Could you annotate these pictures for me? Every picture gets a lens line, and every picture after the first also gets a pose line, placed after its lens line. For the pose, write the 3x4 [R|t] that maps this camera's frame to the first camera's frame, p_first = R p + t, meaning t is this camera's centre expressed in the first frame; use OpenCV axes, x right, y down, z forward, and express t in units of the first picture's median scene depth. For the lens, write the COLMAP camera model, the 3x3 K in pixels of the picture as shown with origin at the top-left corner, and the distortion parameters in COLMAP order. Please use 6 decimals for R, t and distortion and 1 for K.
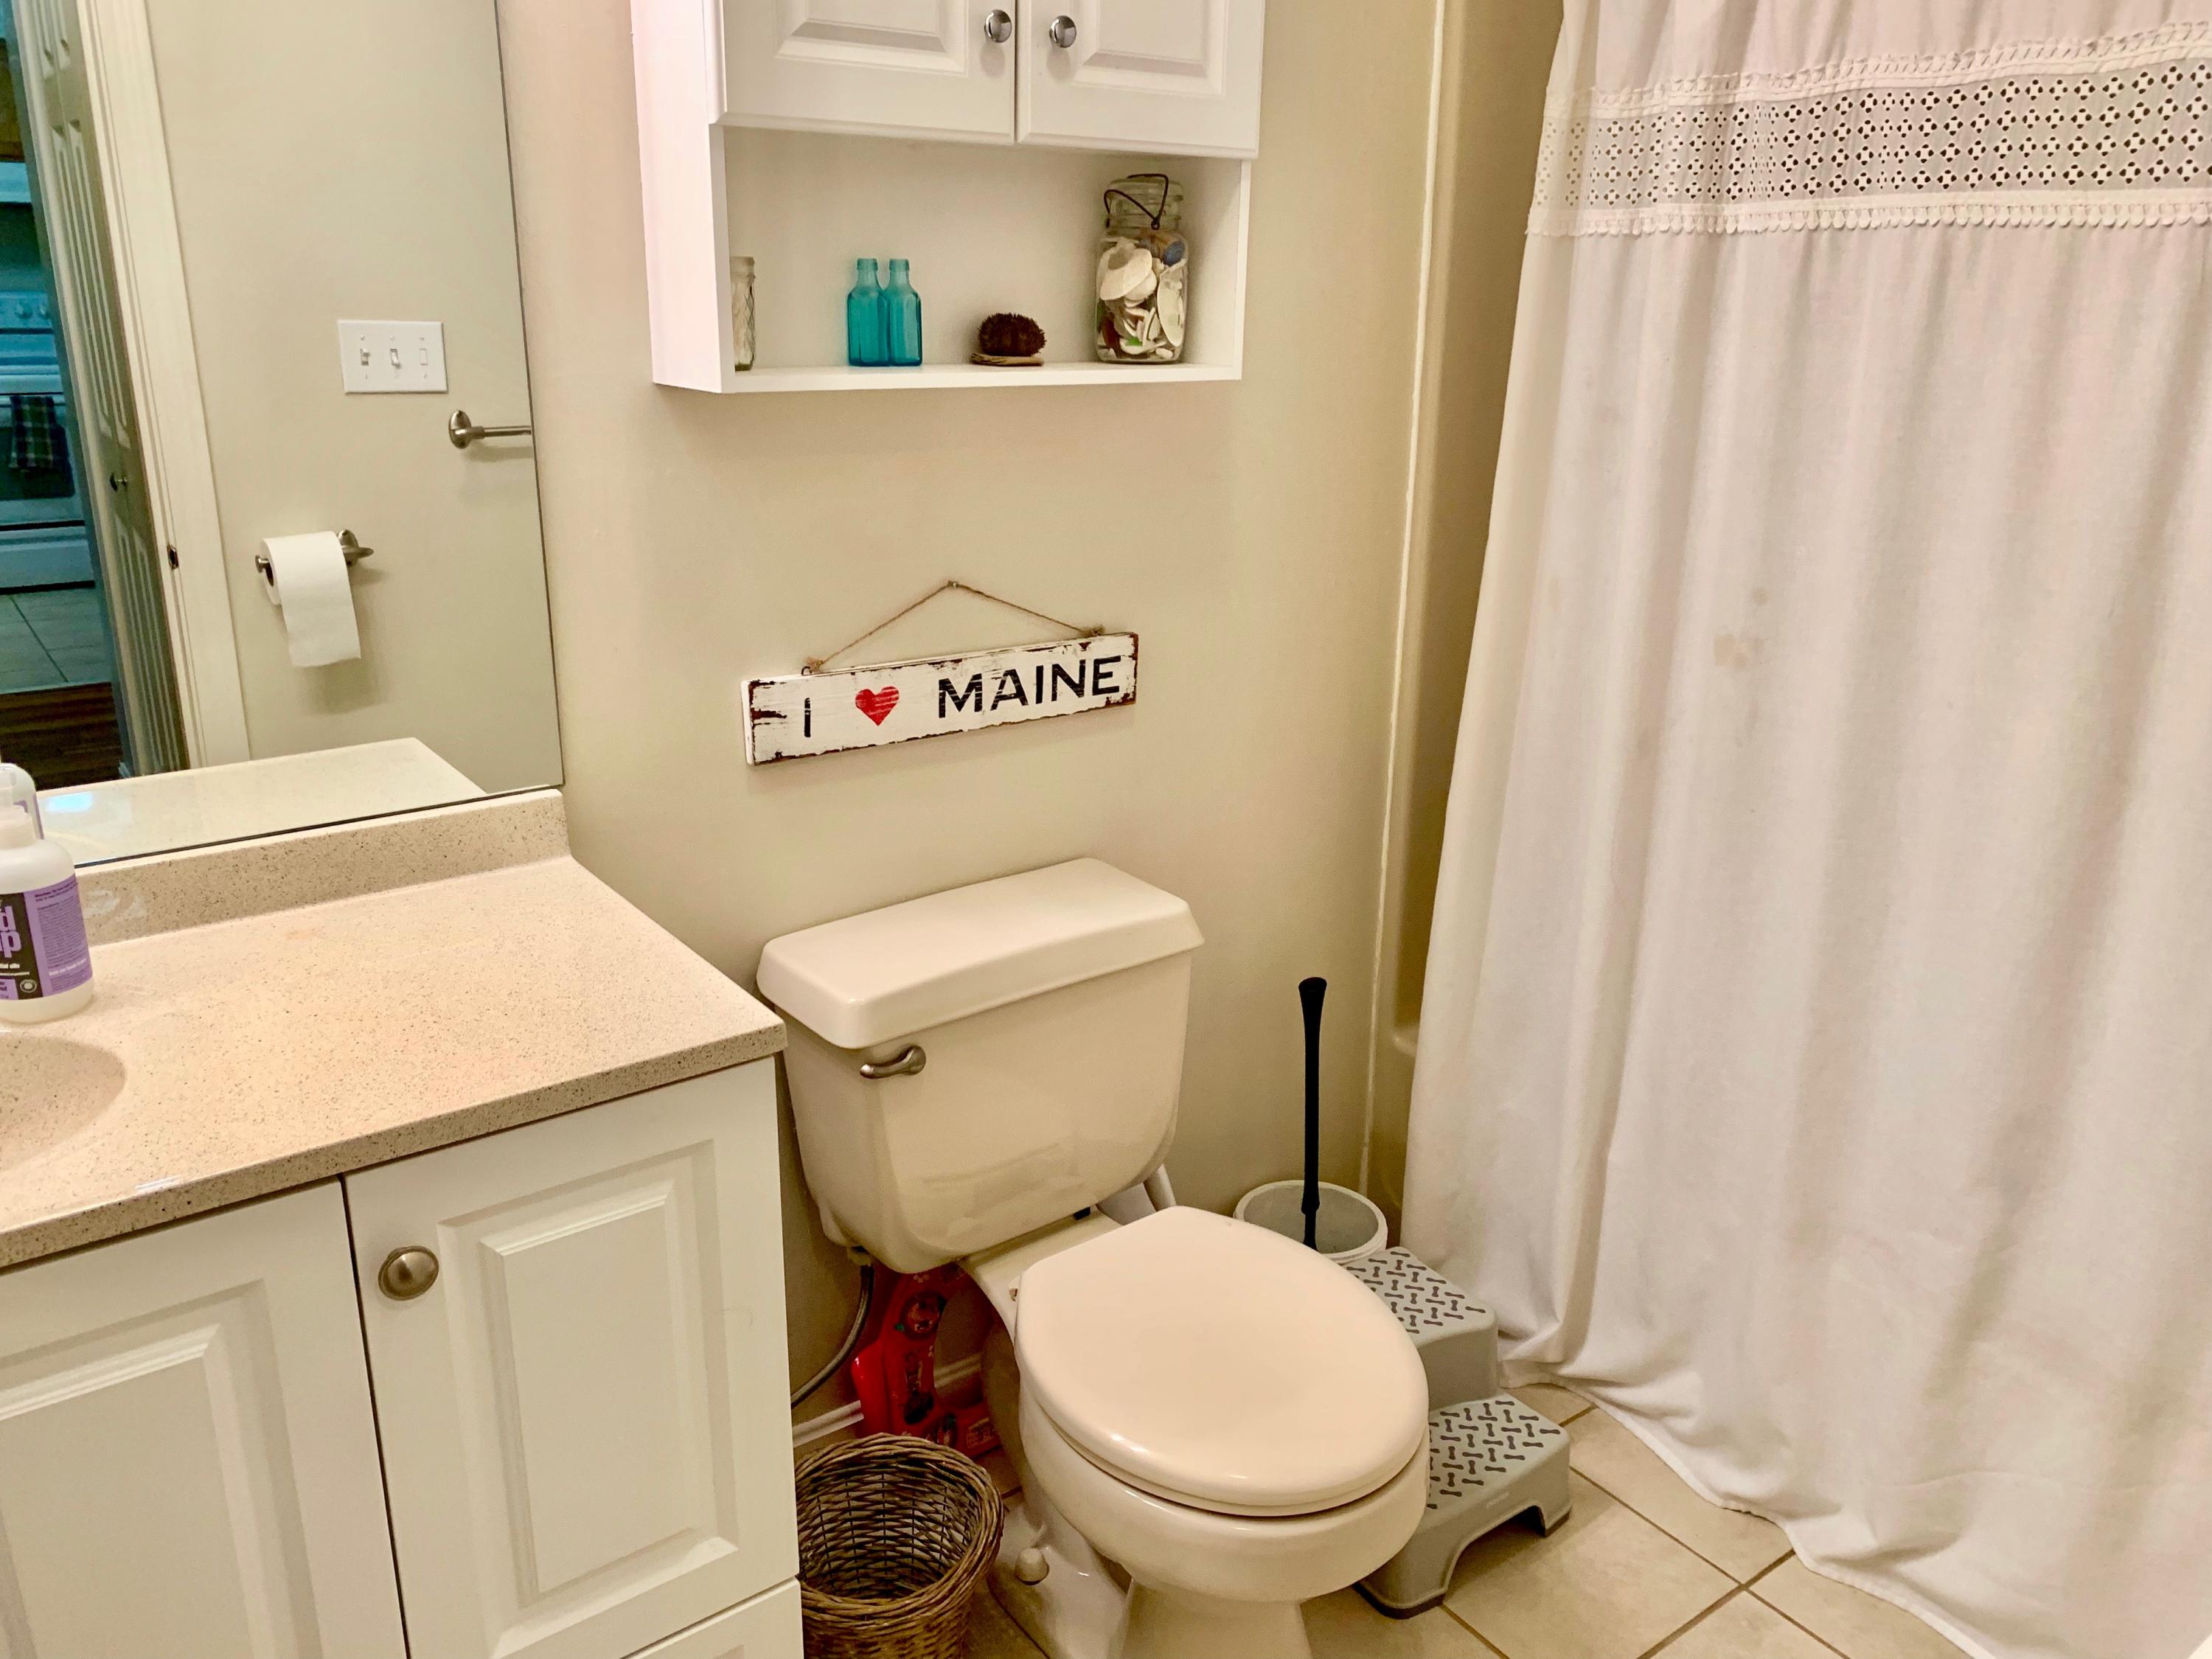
lens RADIAL K [[1699.3, 0, 1124.7], [0, 1699.3, 784.0], [0, 0, 1]] dist [0.020623, -0.009207]
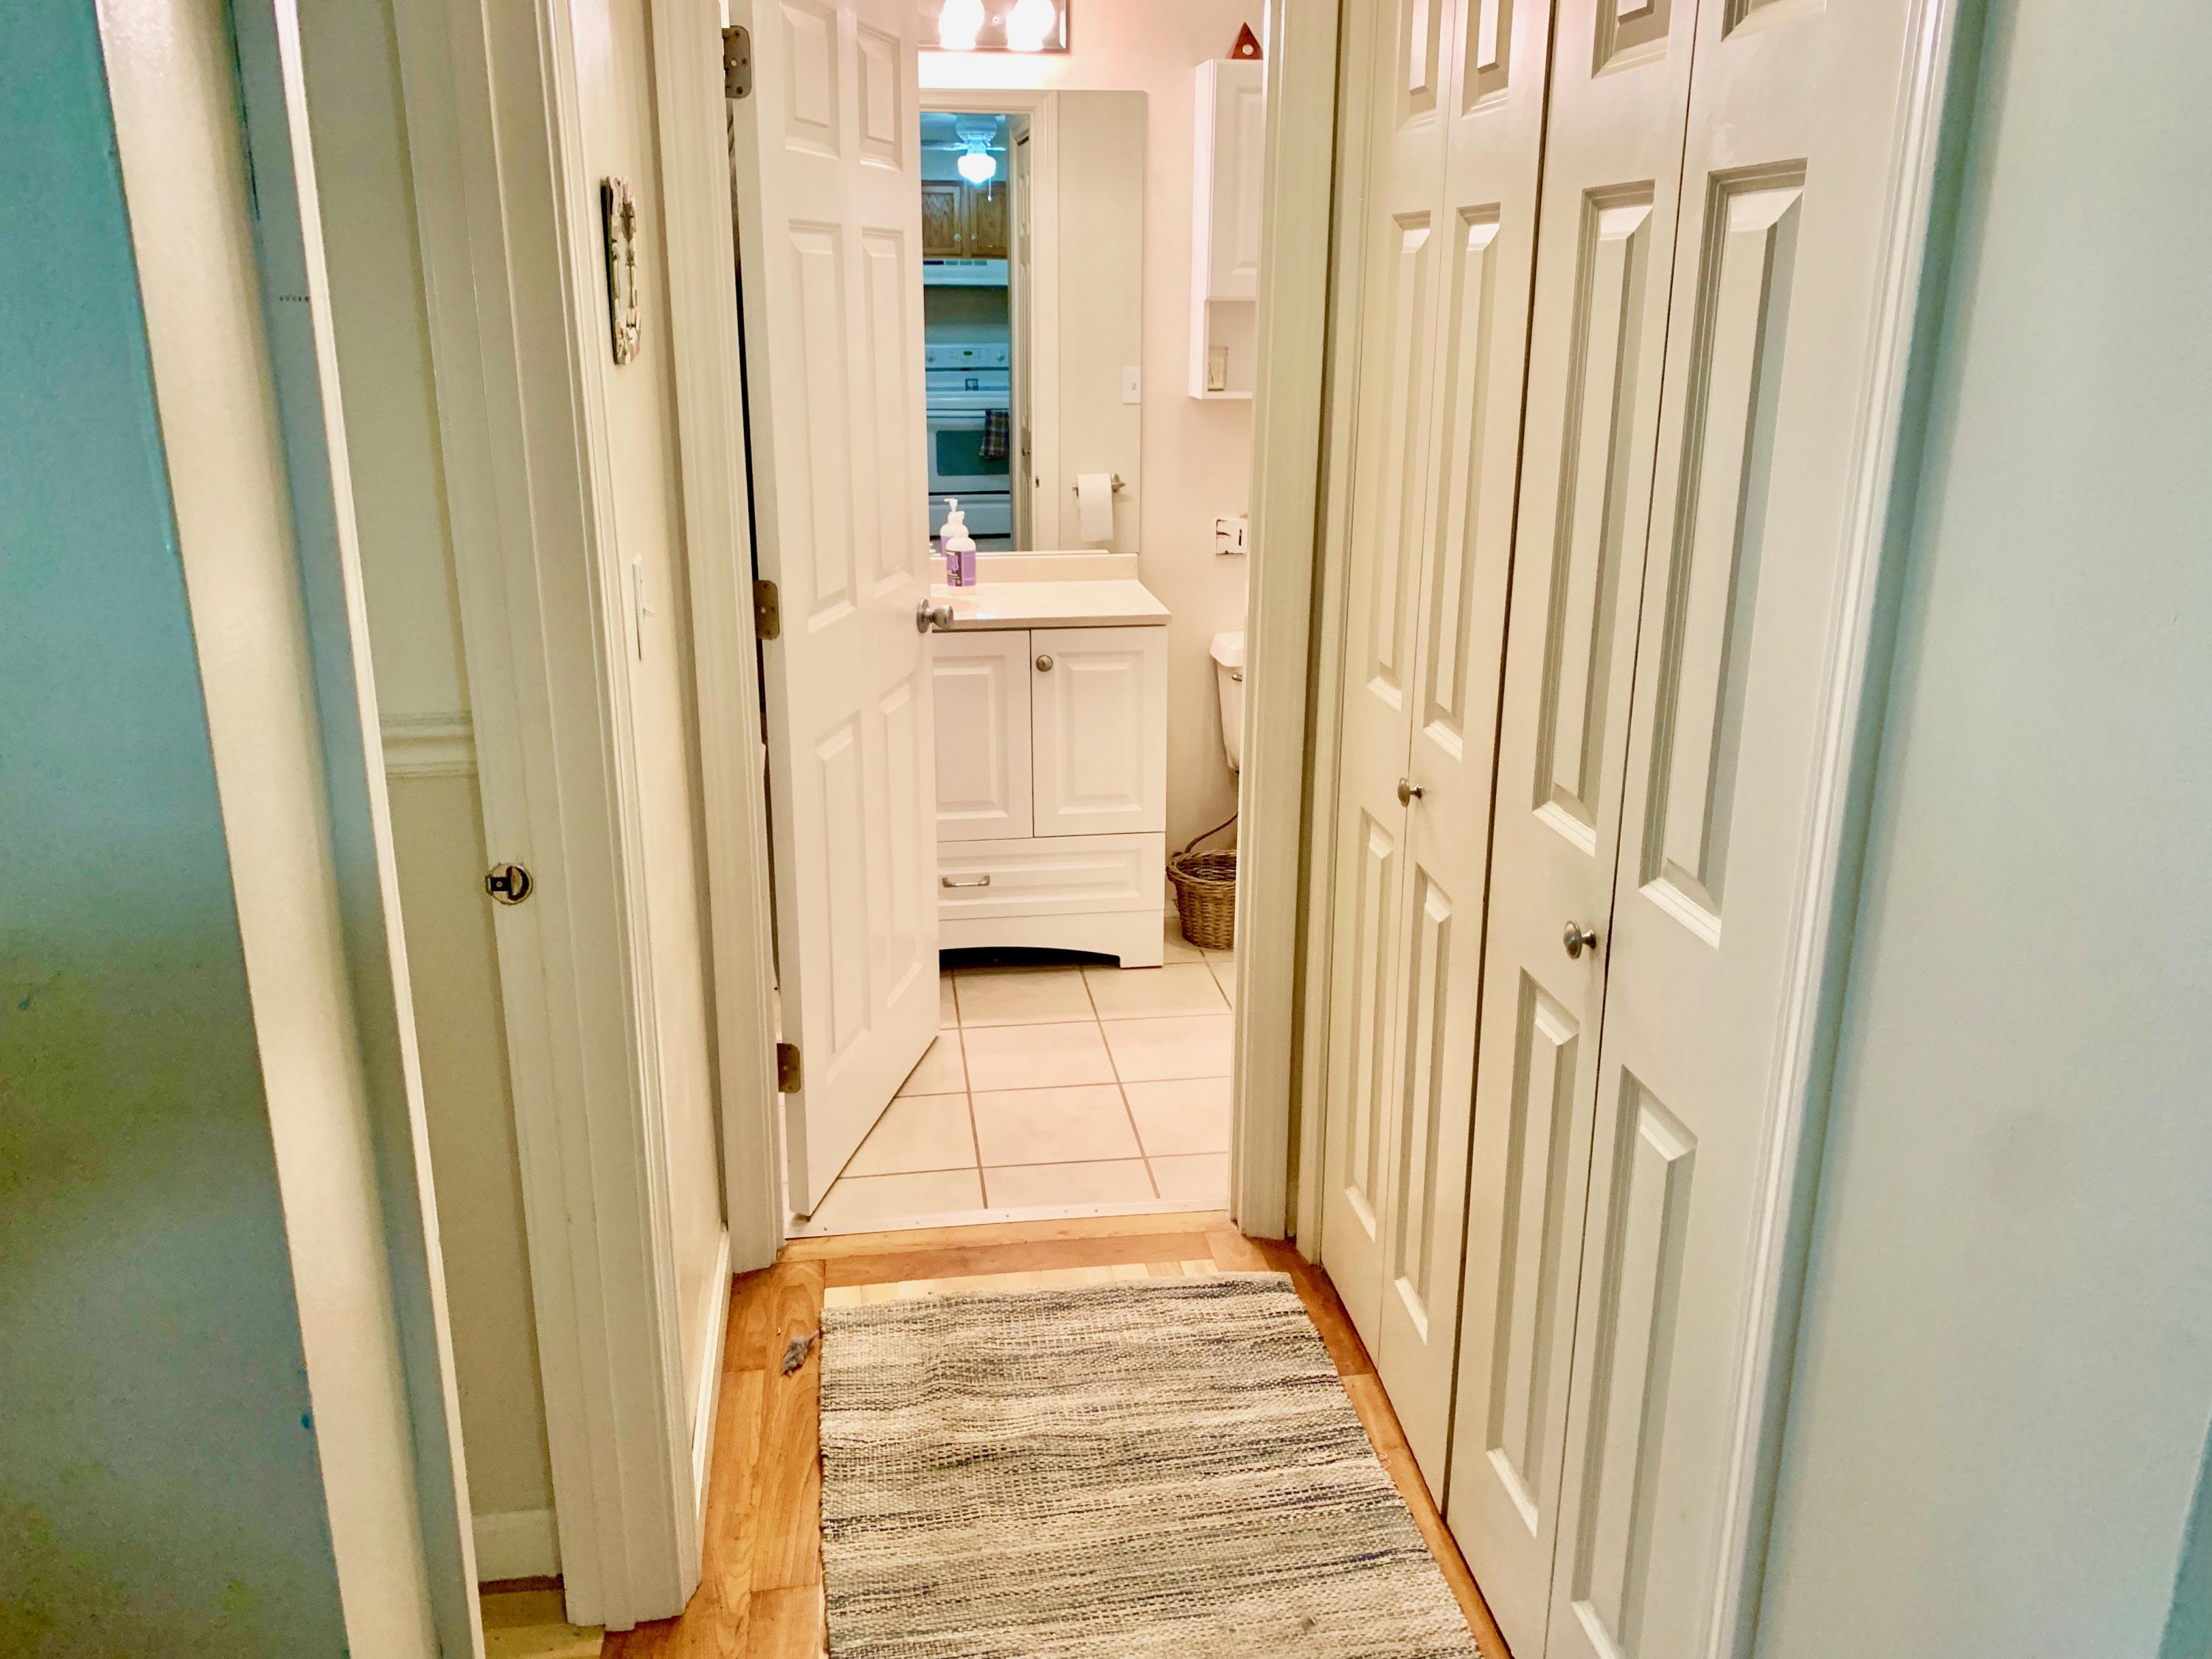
lens RADIAL K [[1699.3, 0, 1106.7], [0, 1699.3, 839.5], [0, 0, 1]] dist [0.020623, -0.009207]
pose [[0.877463, 0.134754, -0.460326, 0.511925], [-0.129903, 0.990621, 0.042371, 0.193449], [0.461718, 0.022619, 0.886738, -0.760747]]
